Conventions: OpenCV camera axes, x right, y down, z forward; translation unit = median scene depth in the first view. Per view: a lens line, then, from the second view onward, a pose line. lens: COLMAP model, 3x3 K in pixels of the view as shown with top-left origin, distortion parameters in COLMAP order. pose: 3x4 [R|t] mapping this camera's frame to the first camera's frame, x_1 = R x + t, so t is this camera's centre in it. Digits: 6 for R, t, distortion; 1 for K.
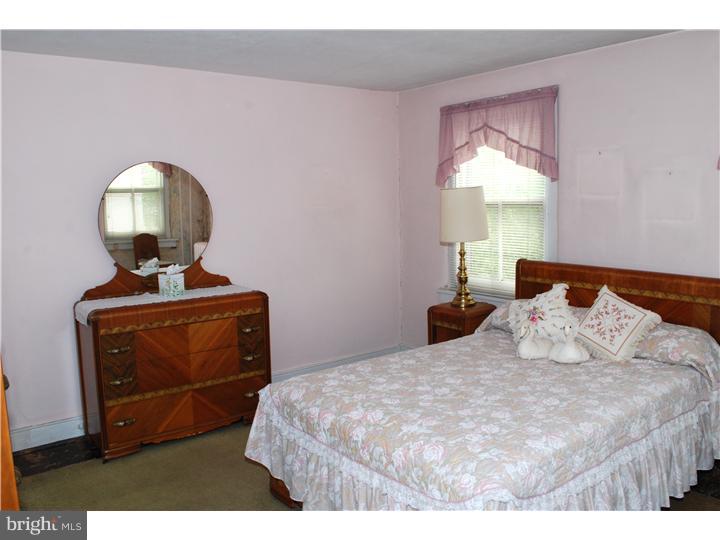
lens RADIAL K [[581.8, 0, 360.5], [0, 581.8, 266.5], [0, 0, 1]] dist [-0.064777, -0.001233]
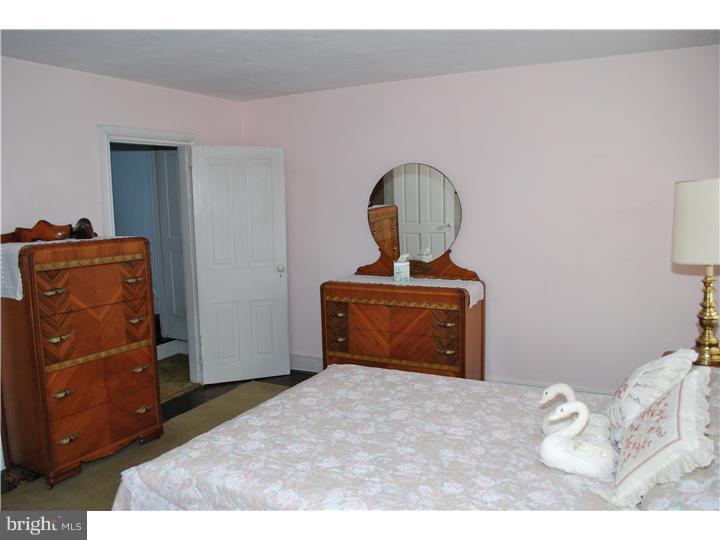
lens RADIAL K [[581.8, 0, 360.7], [0, 581.8, 273.8], [0, 0, 1]] dist [-0.064777, -0.001233]
pose [[0.384246, 0.126447, -0.914530, 0.713325], [-0.081409, 0.991358, 0.102866, -0.077216], [0.919634, 0.034925, 0.391220, 0.472752]]
